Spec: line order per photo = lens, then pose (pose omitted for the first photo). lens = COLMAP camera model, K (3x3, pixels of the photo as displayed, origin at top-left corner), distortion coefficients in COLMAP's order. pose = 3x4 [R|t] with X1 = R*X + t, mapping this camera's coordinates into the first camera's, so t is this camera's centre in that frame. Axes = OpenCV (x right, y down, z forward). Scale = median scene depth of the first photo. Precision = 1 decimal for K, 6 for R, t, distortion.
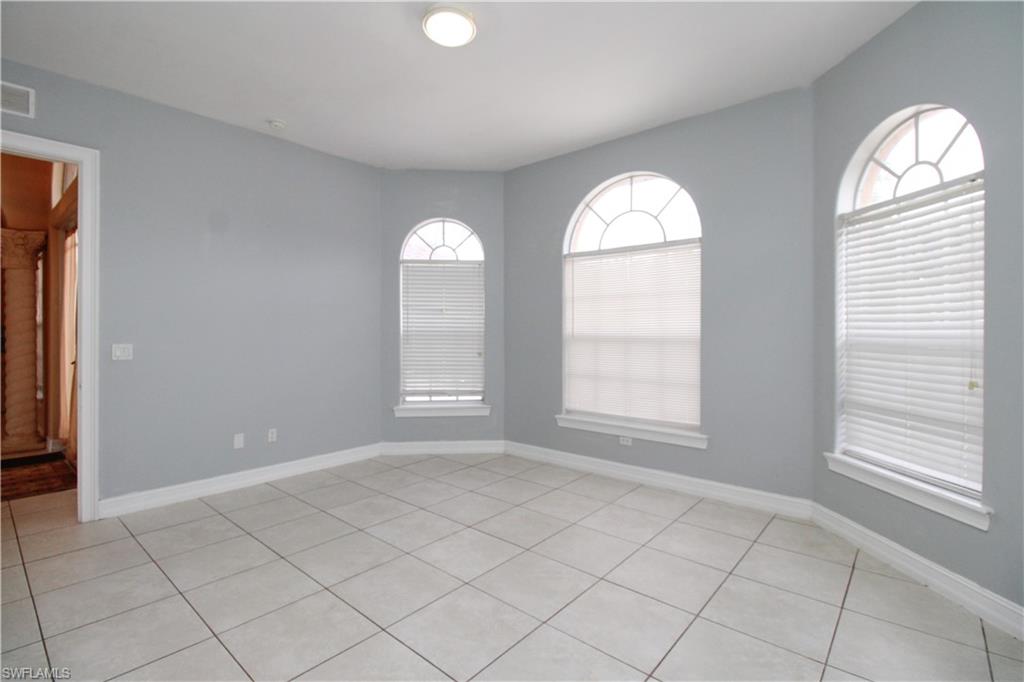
lens RADIAL K [[471.4, 0, 512.8], [0, 471.4, 331.5], [0, 0, 1]] dist [0.002087, -0.015086]
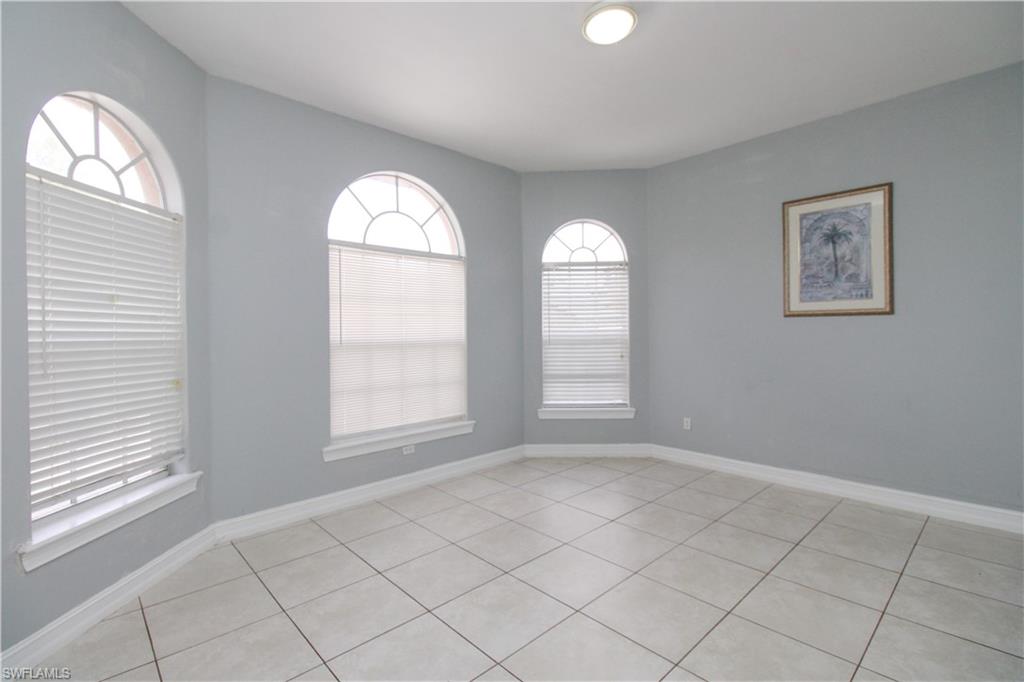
lens RADIAL K [[471.4, 0, 512.8], [0, 471.4, 331.5], [0, 0, 1]] dist [0.002087, -0.015086]
pose [[0.094908, -0.002532, 0.995483, -0.747572], [0.014524, 0.999894, 0.001158, -0.008945], [-0.995380, 0.014349, 0.094934, 0.736615]]
